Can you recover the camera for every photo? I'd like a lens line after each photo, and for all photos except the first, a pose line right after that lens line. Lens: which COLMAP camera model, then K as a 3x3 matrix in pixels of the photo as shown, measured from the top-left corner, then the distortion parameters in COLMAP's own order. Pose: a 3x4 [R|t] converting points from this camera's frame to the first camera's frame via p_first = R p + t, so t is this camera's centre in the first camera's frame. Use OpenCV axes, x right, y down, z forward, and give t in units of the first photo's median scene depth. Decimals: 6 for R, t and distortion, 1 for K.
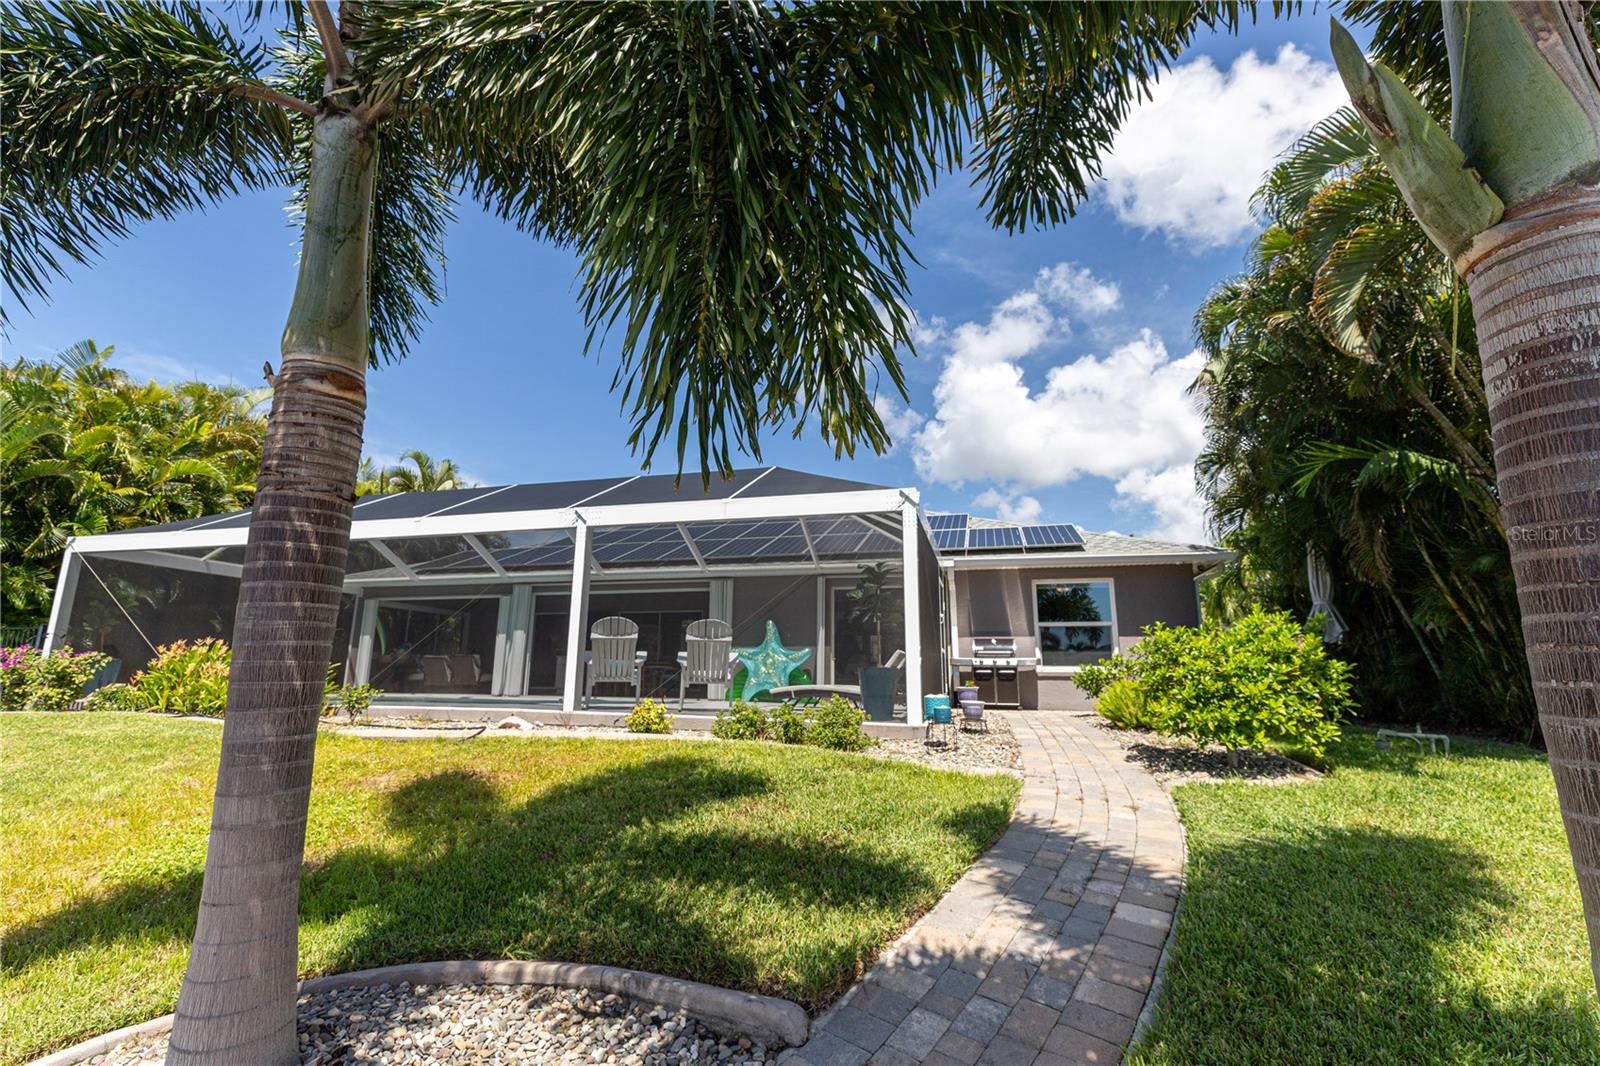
lens RADIAL K [[714.5, 0, 803.1], [0, 714.5, 533.7], [0, 0, 1]] dist [0.003353, 0.000300]
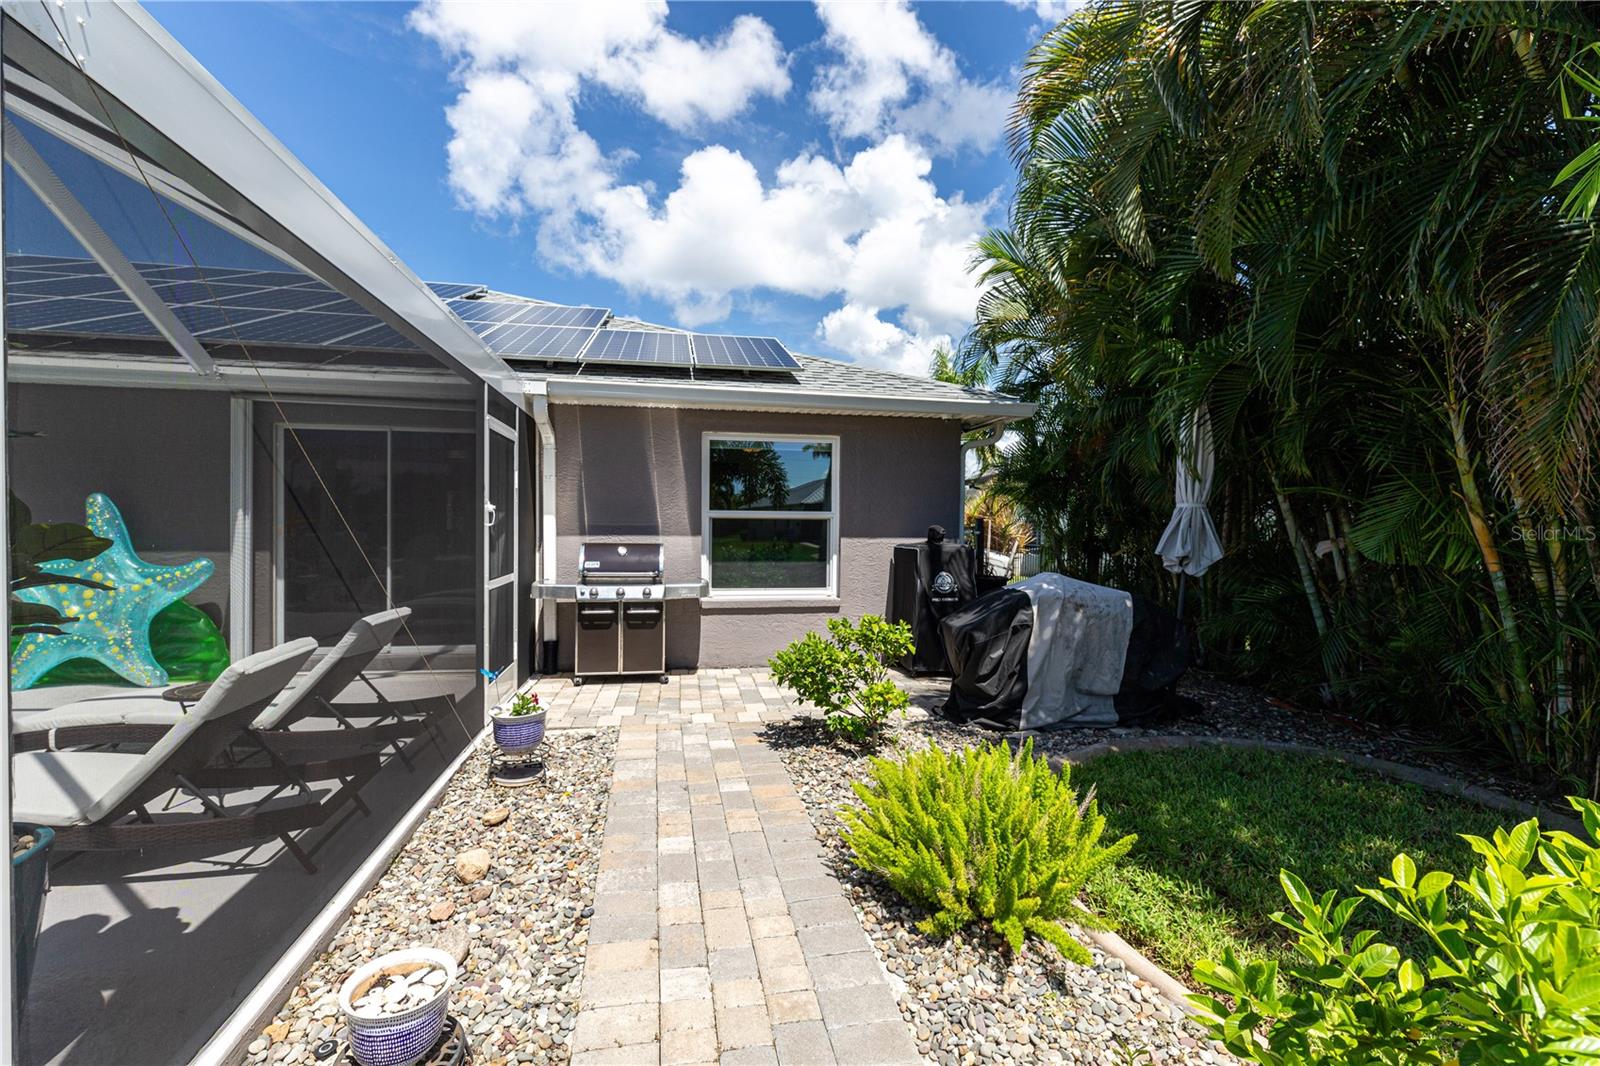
lens RADIAL K [[750.5, 0, 801.4], [0, 750.5, 525.5], [0, 0, 1]] dist [0.029346, 0.000177]
pose [[0.908250, -0.005726, 0.418389, 0.154202], [-0.085930, 0.976041, 0.199898, 0.015199], [-0.409510, -0.217509, 0.885997, 0.463739]]
